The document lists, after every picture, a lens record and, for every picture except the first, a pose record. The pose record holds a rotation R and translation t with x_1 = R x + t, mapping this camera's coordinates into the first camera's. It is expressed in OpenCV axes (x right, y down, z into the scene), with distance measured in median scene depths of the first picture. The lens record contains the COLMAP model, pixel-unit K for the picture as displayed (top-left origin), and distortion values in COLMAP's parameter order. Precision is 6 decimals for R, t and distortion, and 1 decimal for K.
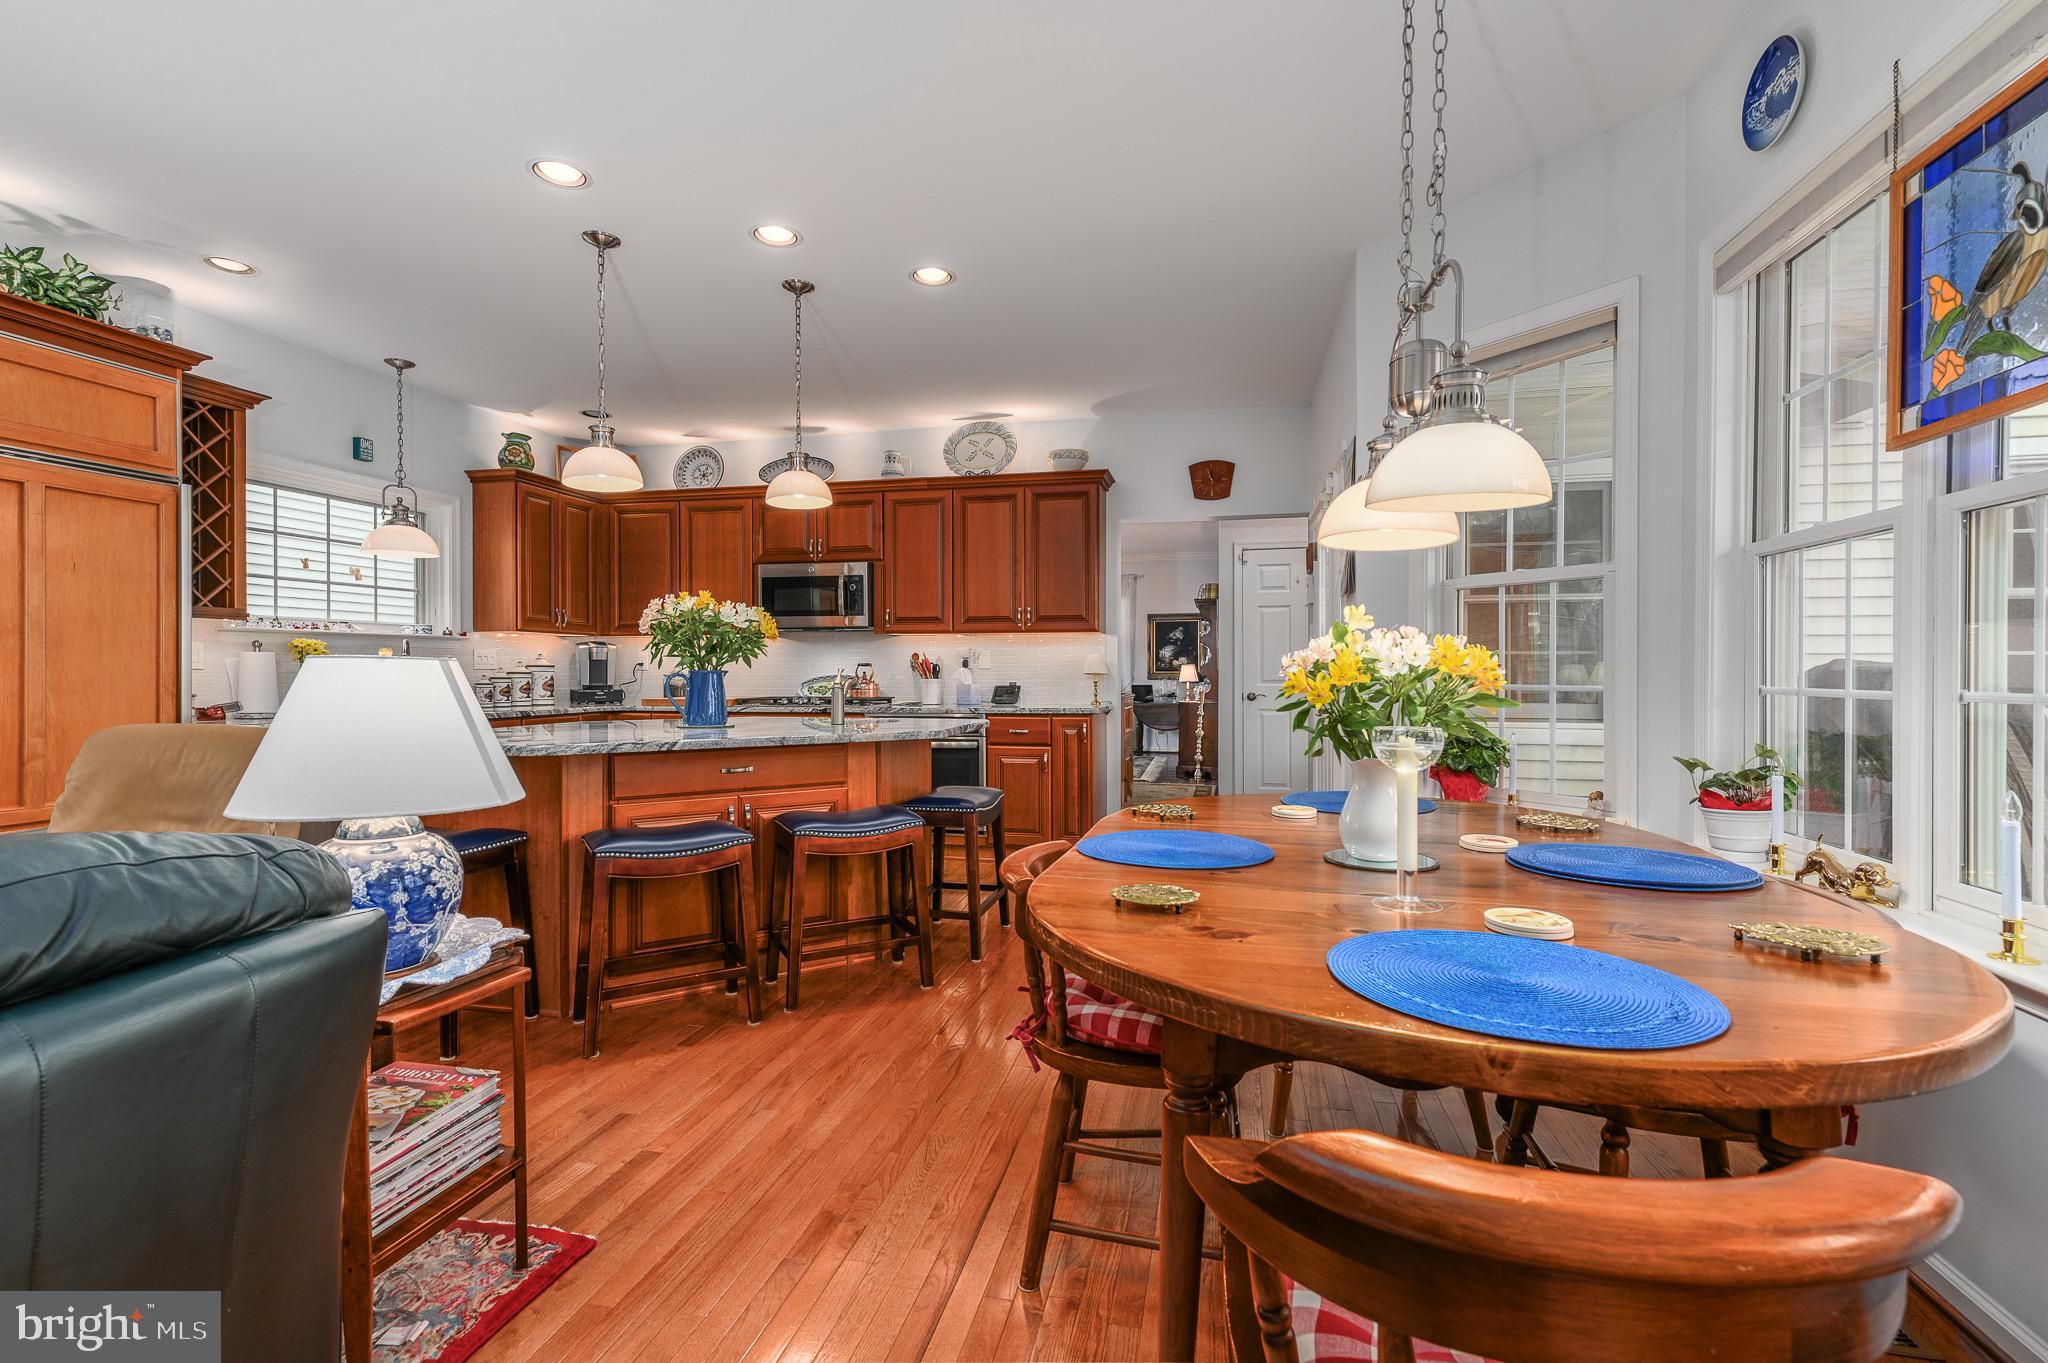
lens RADIAL K [[922.7, 0, 1024.0], [0, 922.7, 681.5], [0, 0, 1]] dist [-0.000653, -0.000220]
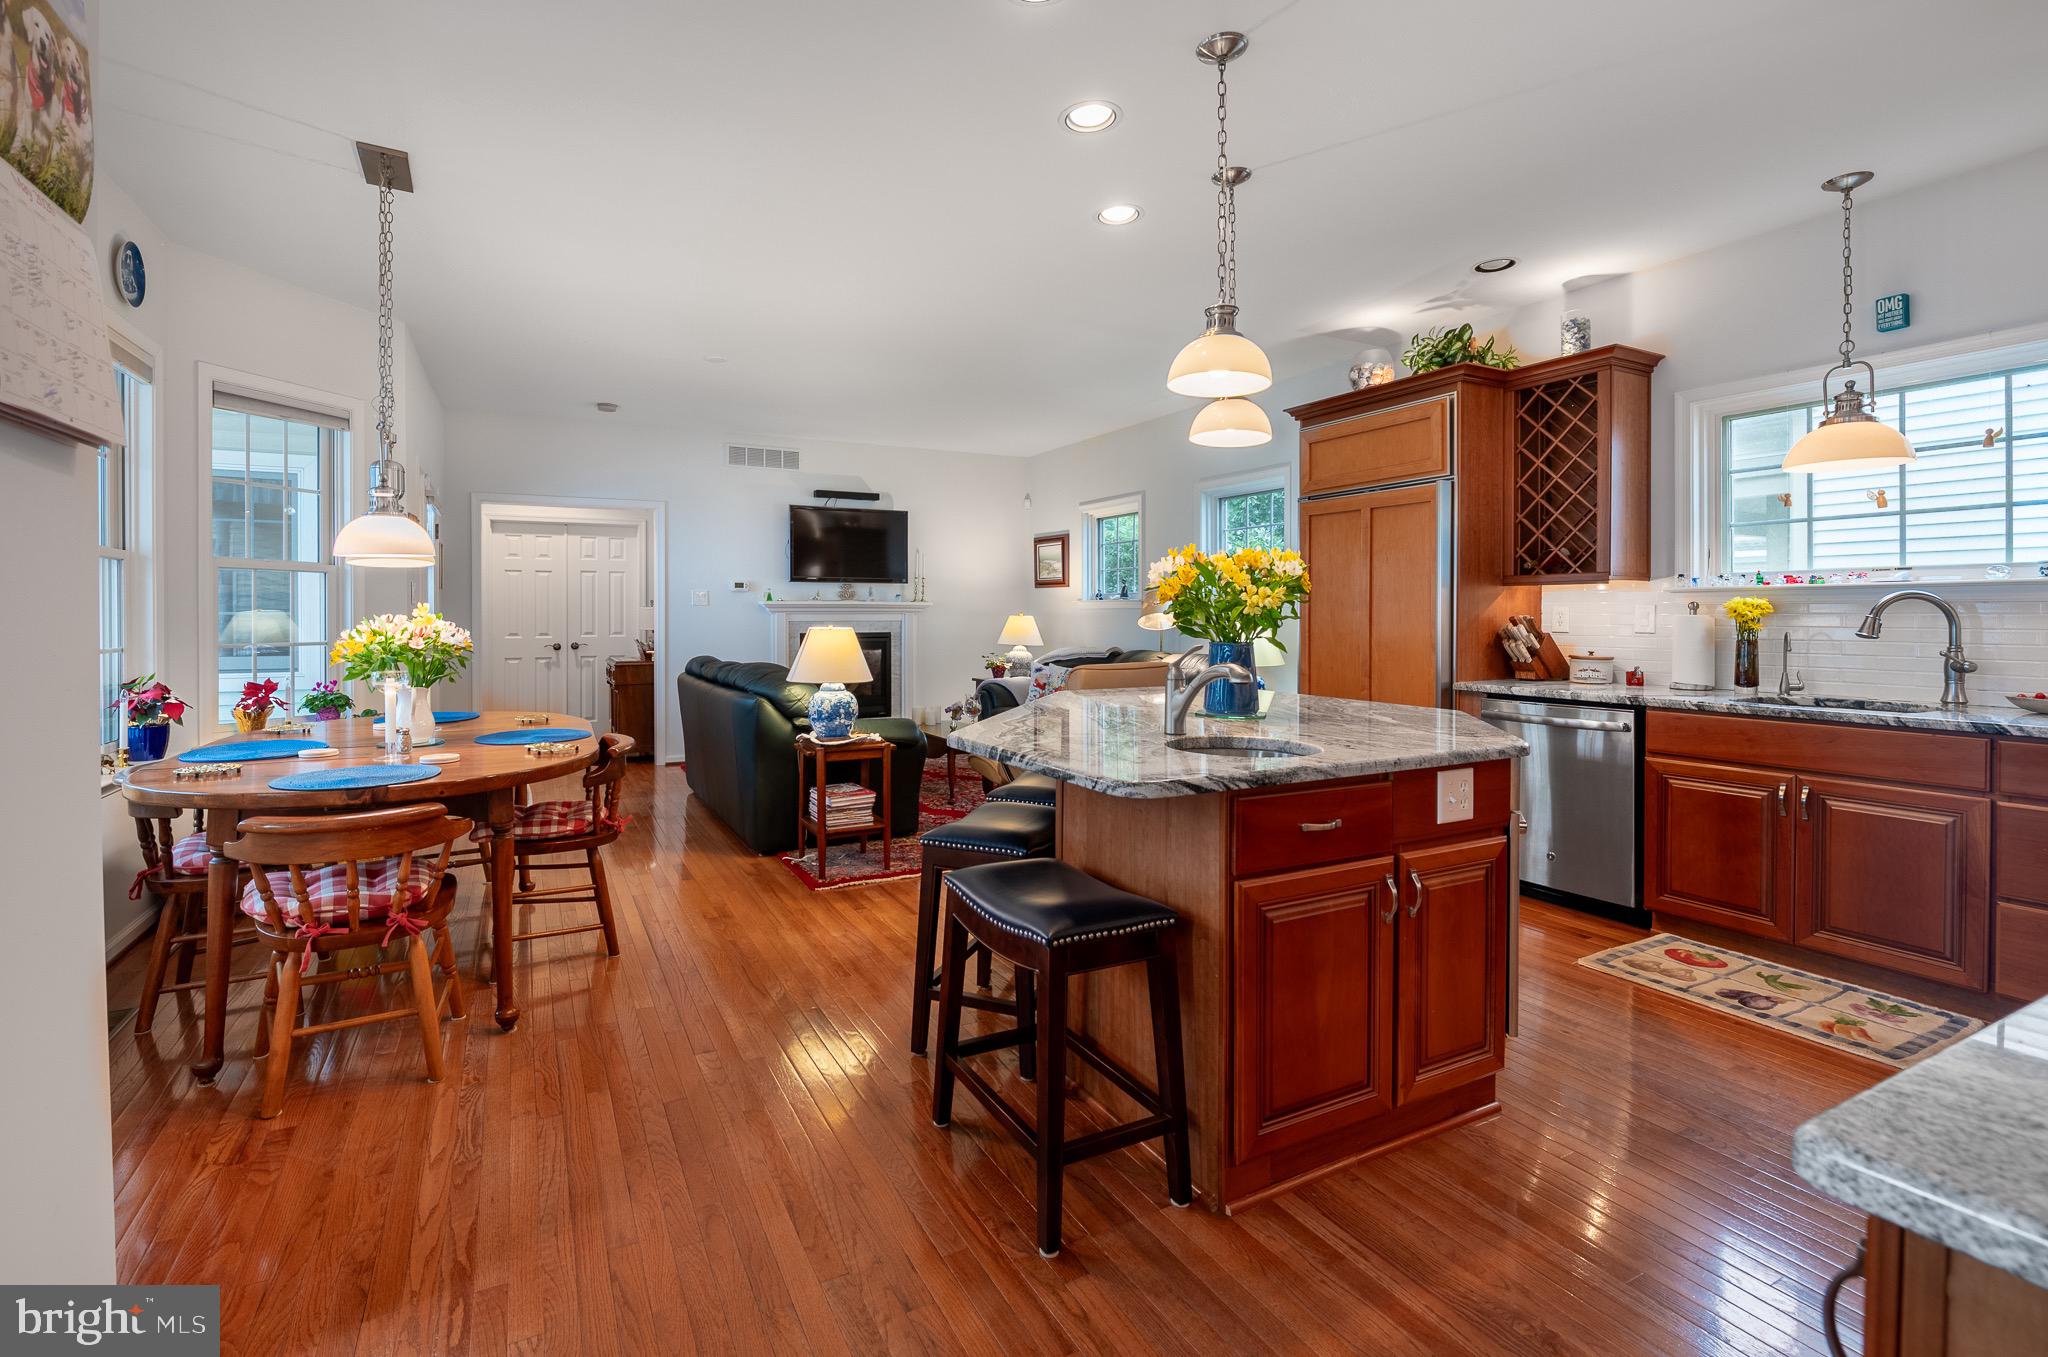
lens RADIAL K [[885.5, 0, 955.7], [0, 885.5, 611.4], [0, 0, 1]] dist [-0.001259, -0.000512]
pose [[-0.778406, -0.006605, -0.627726, 0.228635], [-0.014458, 0.999868, 0.007408, -0.027563], [0.627594, 0.014842, -0.778399, 1.086661]]
